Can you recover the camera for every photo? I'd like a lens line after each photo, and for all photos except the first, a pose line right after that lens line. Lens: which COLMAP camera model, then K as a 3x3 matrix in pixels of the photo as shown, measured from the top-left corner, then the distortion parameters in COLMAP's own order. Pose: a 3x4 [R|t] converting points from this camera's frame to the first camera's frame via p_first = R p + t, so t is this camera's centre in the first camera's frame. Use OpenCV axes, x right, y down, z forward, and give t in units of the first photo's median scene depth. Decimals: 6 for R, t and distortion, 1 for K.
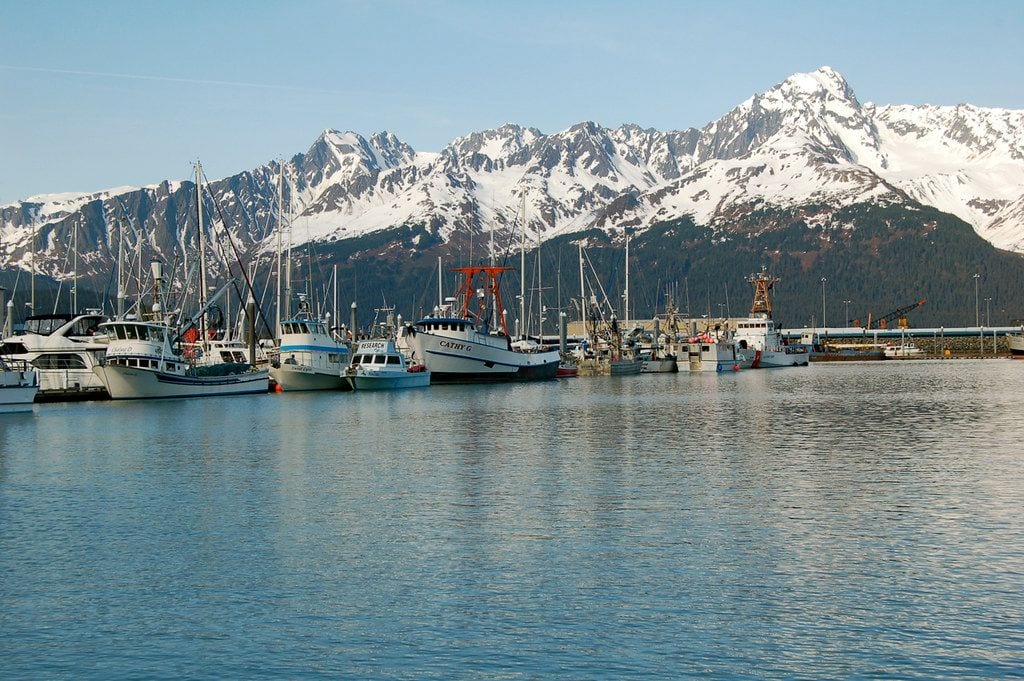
lens RADIAL K [[1745.0, 0, 512.0], [0, 1745.0, 340.5], [0, 0, 1]] dist [-0.017907, 0.273528]
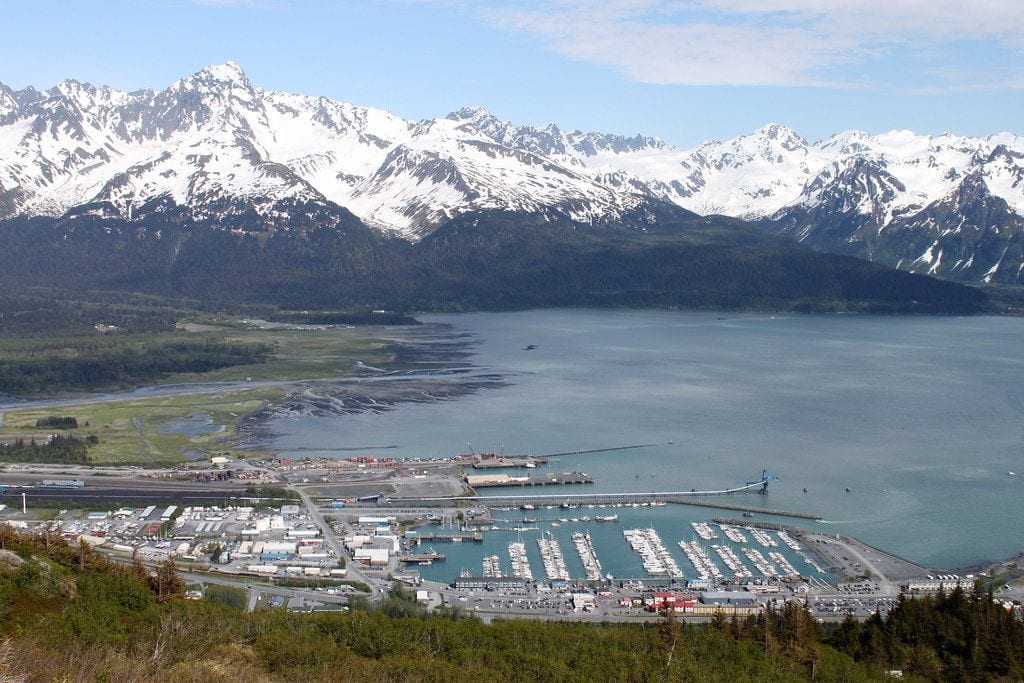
lens RADIAL K [[1745.0, 0, 512.0], [0, 1745.0, 341.5], [0, 0, 1]] dist [-0.017907, 0.273528]
pose [[0.899248, -0.029299, 0.436456, -0.260575], [-0.033503, 0.990211, 0.135500, -0.141327], [-0.436154, -0.136471, 0.889464, -0.430339]]
